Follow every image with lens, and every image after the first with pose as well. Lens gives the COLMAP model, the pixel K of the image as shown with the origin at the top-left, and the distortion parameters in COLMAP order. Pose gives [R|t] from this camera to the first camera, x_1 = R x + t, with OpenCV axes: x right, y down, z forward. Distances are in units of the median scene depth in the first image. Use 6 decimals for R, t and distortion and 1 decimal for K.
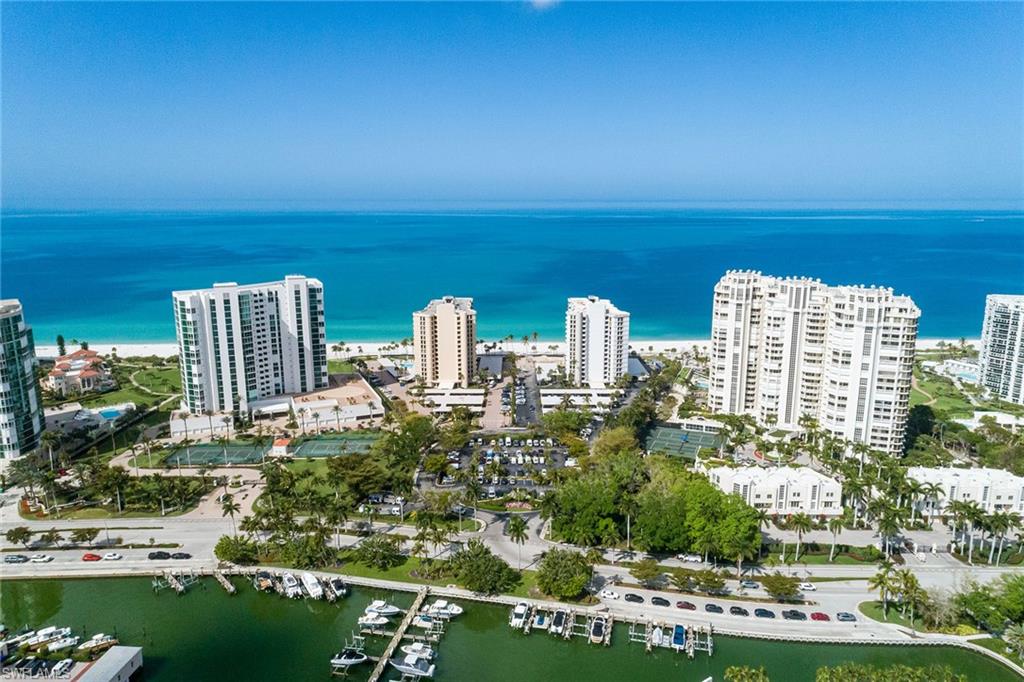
lens RADIAL K [[692.3, 0, 512.0], [0, 692.3, 341.0], [0, 0, 1]] dist [0.020726, 0.002733]
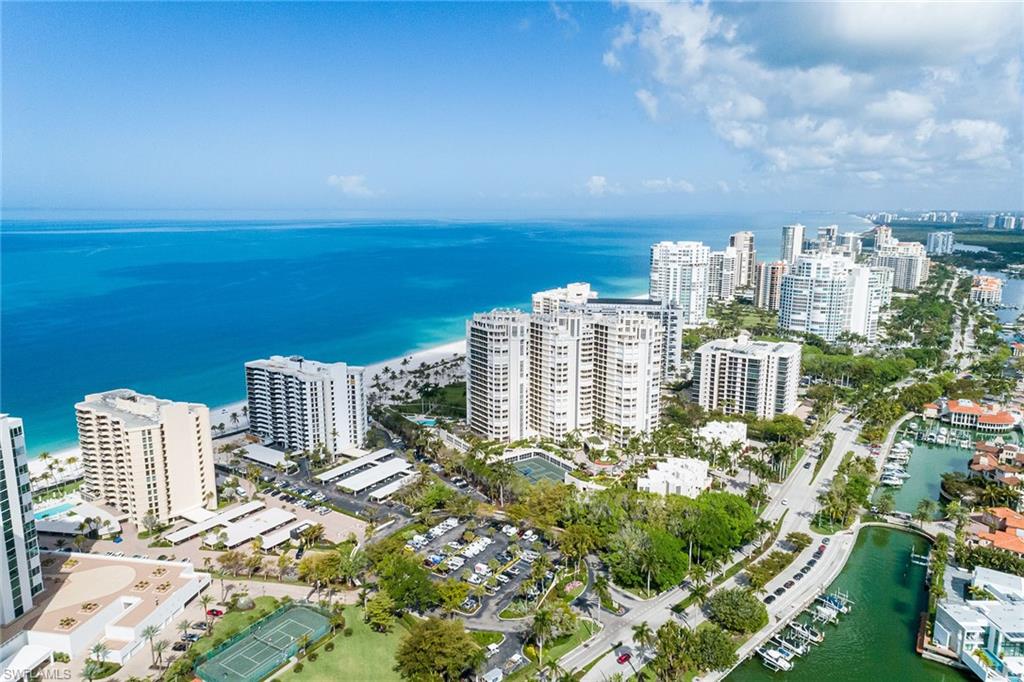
lens RADIAL K [[692.3, 0, 512.0], [0, 692.3, 341.0], [0, 0, 1]] dist [0.020726, 0.002733]
pose [[0.554769, -0.160323, 0.816412, -0.680167], [0.168997, 0.982517, 0.078105, -0.163298], [-0.814660, 0.094641, 0.572164, 0.440297]]
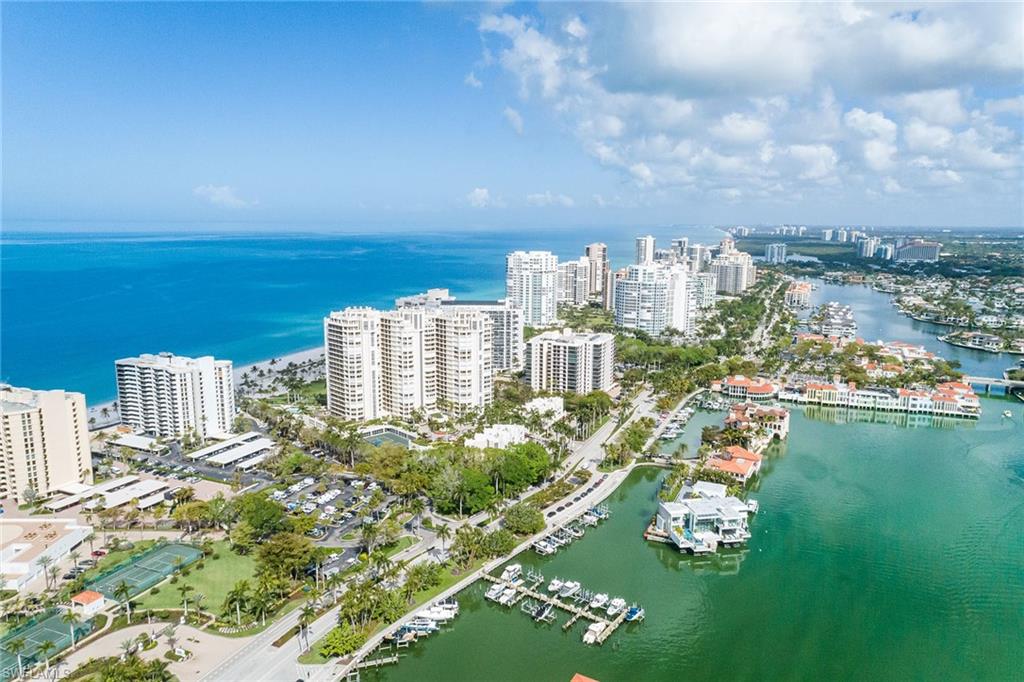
lens RADIAL K [[698.4, 0, 512.0], [0, 698.4, 341.0], [0, 0, 1]] dist [0.026430, 0.003366]
pose [[0.412780, -0.156256, 0.897327, -0.861909], [0.181323, 0.979553, 0.087164, -0.121489], [-0.892600, 0.126726, 0.432673, 0.233955]]
